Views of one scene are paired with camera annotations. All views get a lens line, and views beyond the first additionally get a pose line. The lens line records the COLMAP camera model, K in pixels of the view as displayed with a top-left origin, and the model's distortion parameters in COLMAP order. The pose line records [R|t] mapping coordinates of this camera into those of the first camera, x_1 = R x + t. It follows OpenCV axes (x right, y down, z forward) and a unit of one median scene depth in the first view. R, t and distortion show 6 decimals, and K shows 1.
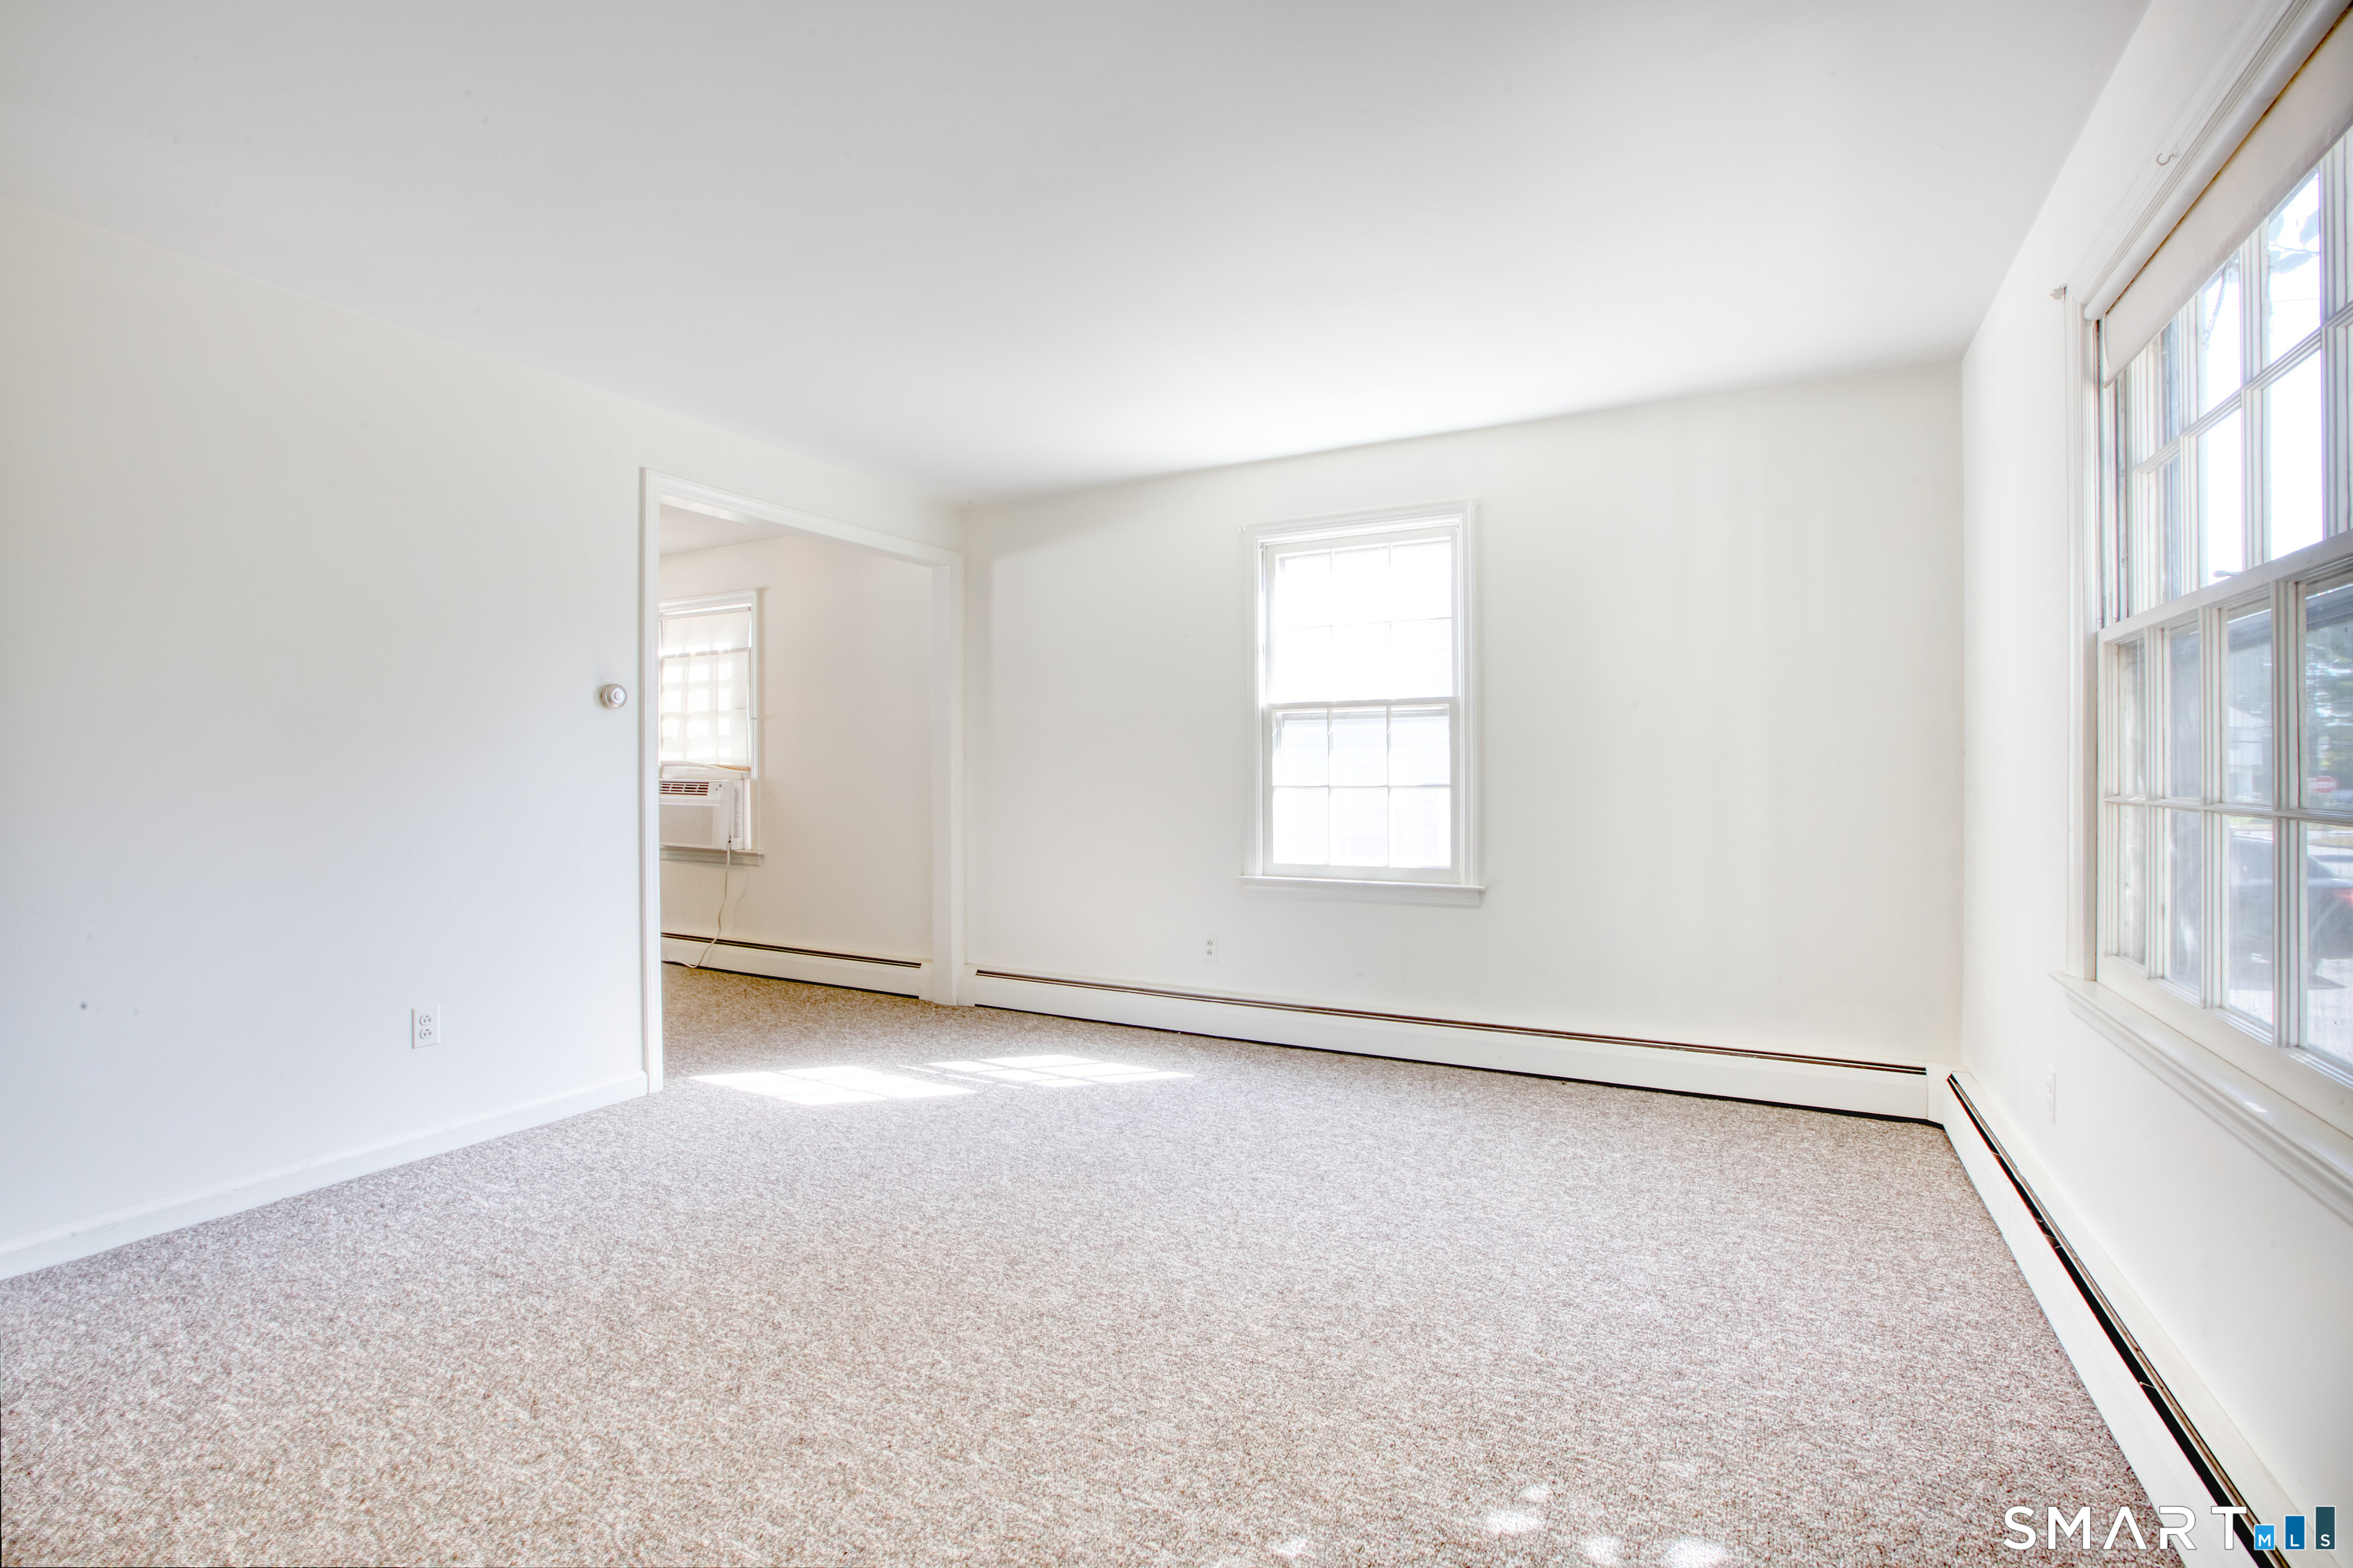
lens RADIAL K [[1072.7, 0, 1169.0], [0, 1072.7, 776.7], [0, 0, 1]] dist [-0.053703, 0.020350]
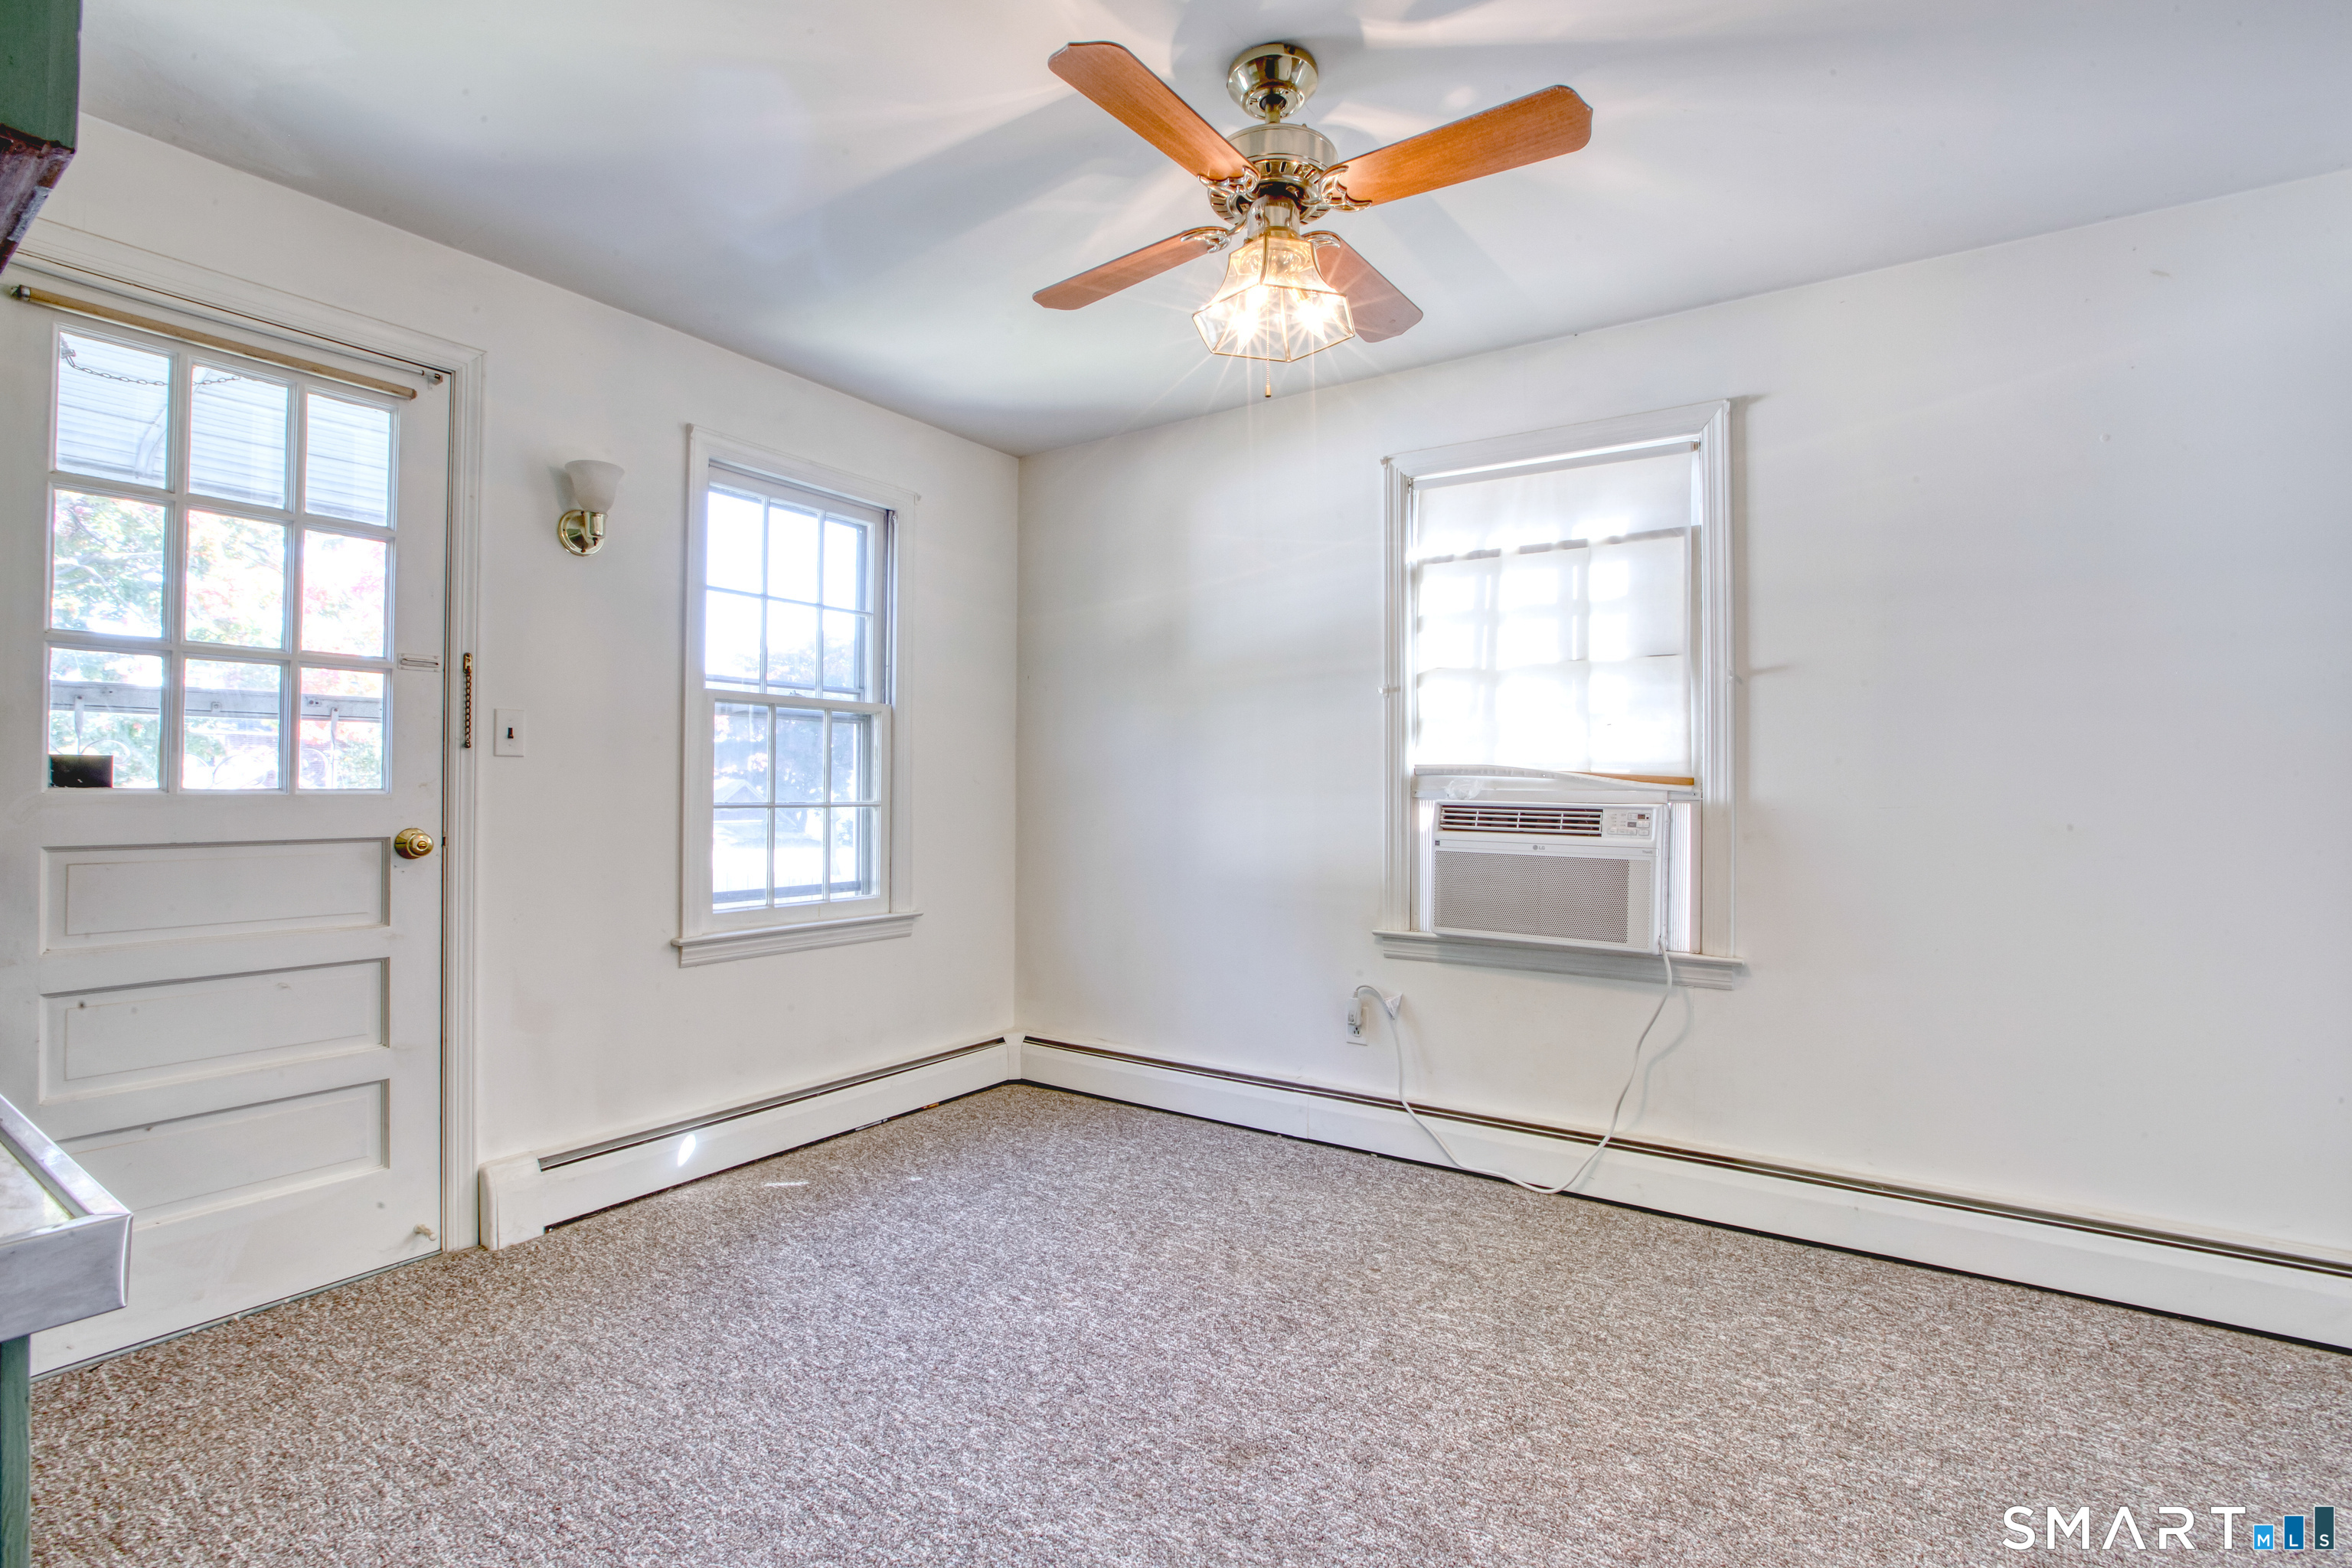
lens RADIAL K [[1057.6, 0, 1169.9], [0, 1057.6, 775.9], [0, 0, 1]] dist [-0.047469, 0.014093]
pose [[0.994991, 0.007775, -0.099665, -1.136850], [-0.009539, 0.999806, -0.017240, 0.001189], [0.099511, 0.018105, 0.994872, 1.007932]]
